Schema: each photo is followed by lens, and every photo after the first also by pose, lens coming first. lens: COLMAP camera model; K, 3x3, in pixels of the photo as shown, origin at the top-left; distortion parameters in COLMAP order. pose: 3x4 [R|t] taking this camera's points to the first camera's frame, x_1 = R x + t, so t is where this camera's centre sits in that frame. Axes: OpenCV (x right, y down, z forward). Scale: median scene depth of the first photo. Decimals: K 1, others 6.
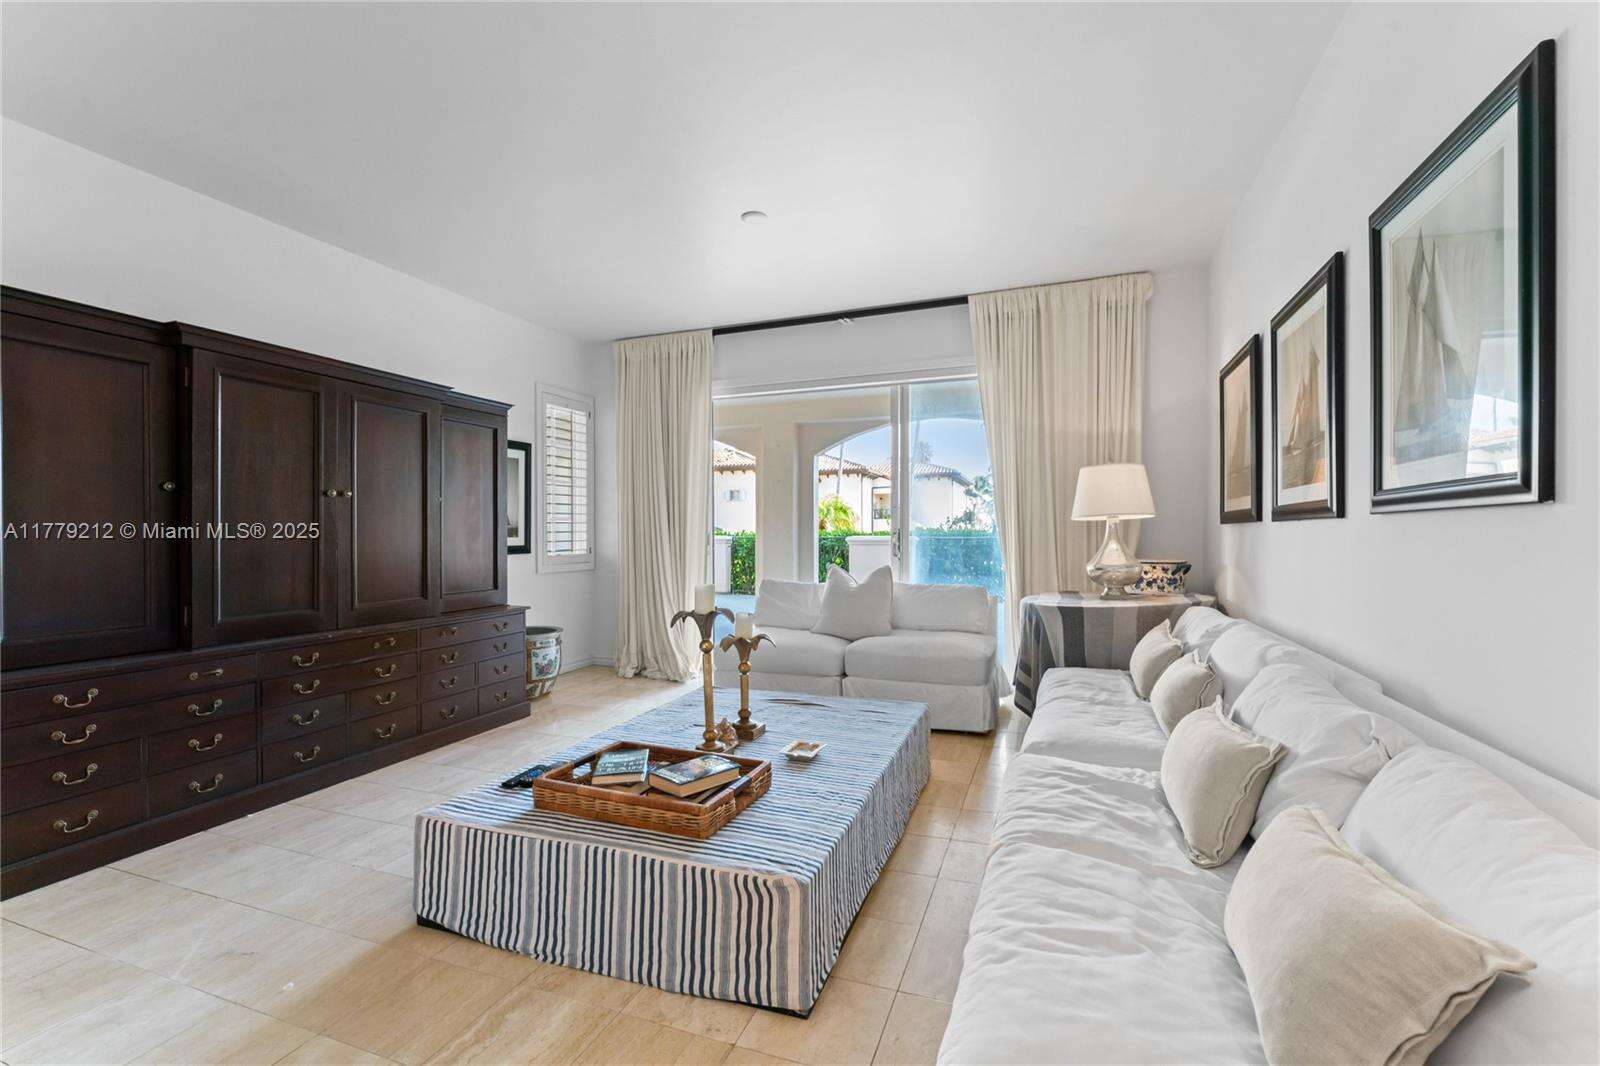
lens RADIAL K [[702.8, 0, 800.0], [0, 702.8, 534.6], [0, 0, 1]] dist [-0.001673, -0.000614]
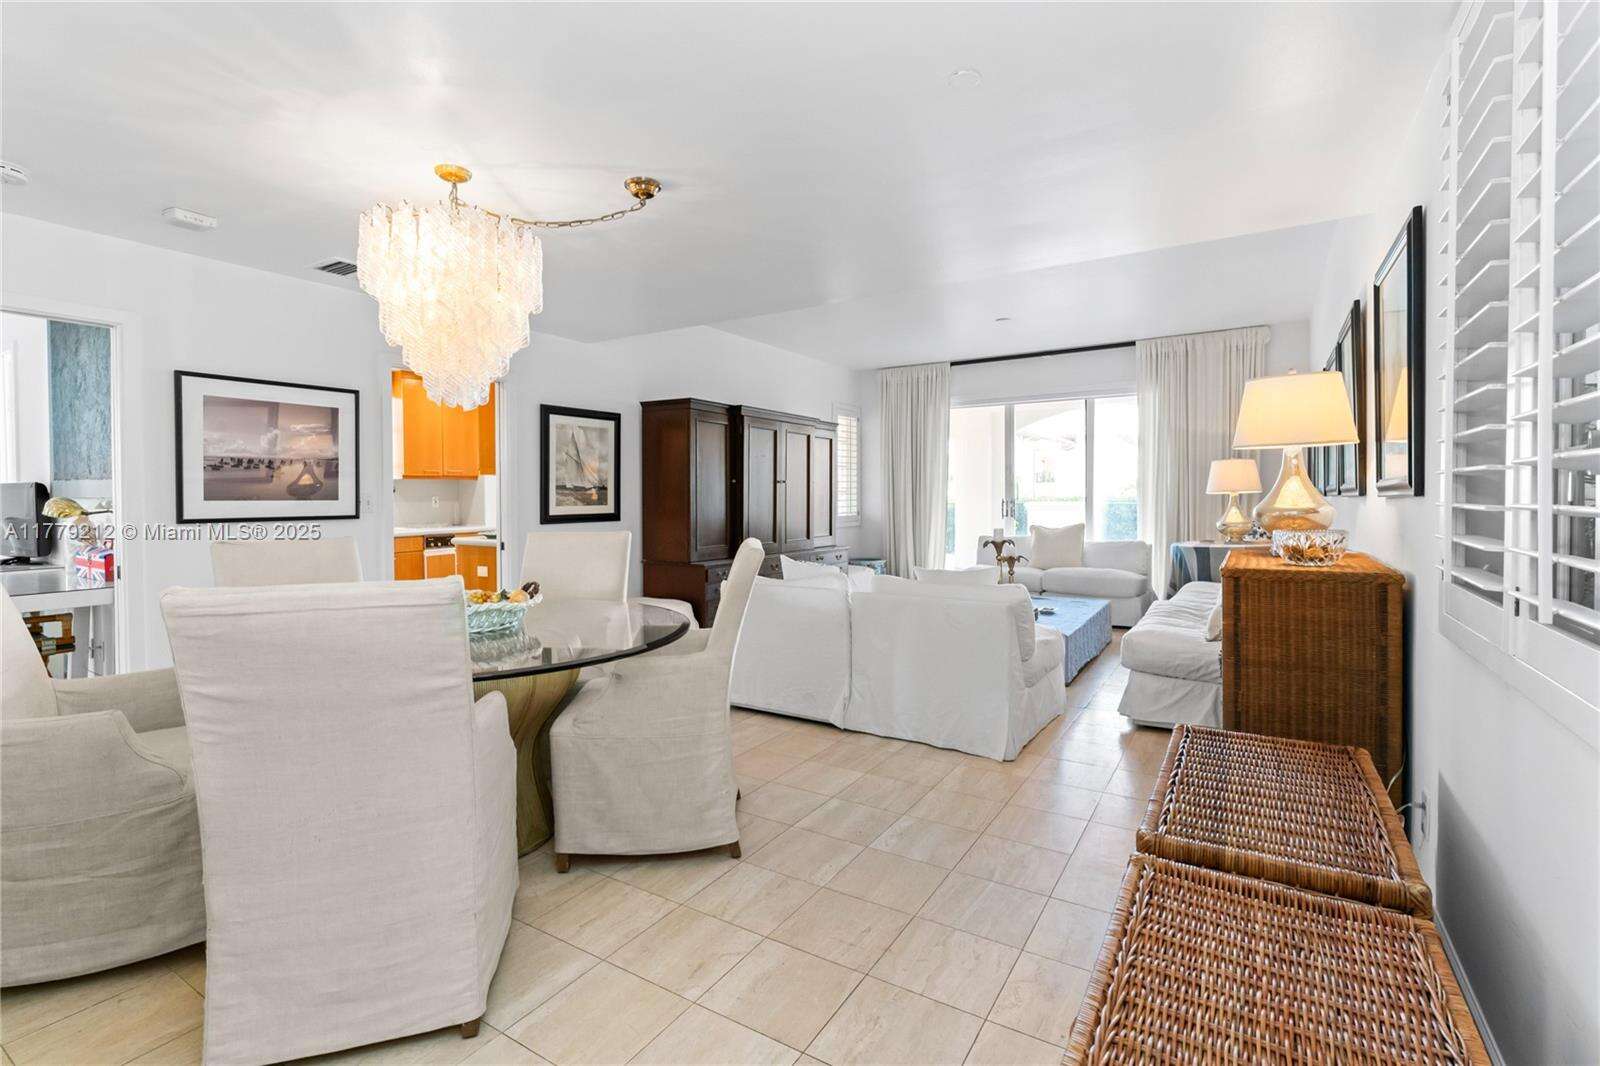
lens RADIAL K [[729.5, 0, 812.8], [0, 729.5, 498.4], [0, 0, 1]] dist [0.016444, 0.001011]
pose [[0.983171, -0.000047, -0.182688, -0.157951], [-0.000033, 1.000000, -0.000438, -0.008641], [0.182688, 0.000436, 0.983171, -0.682941]]
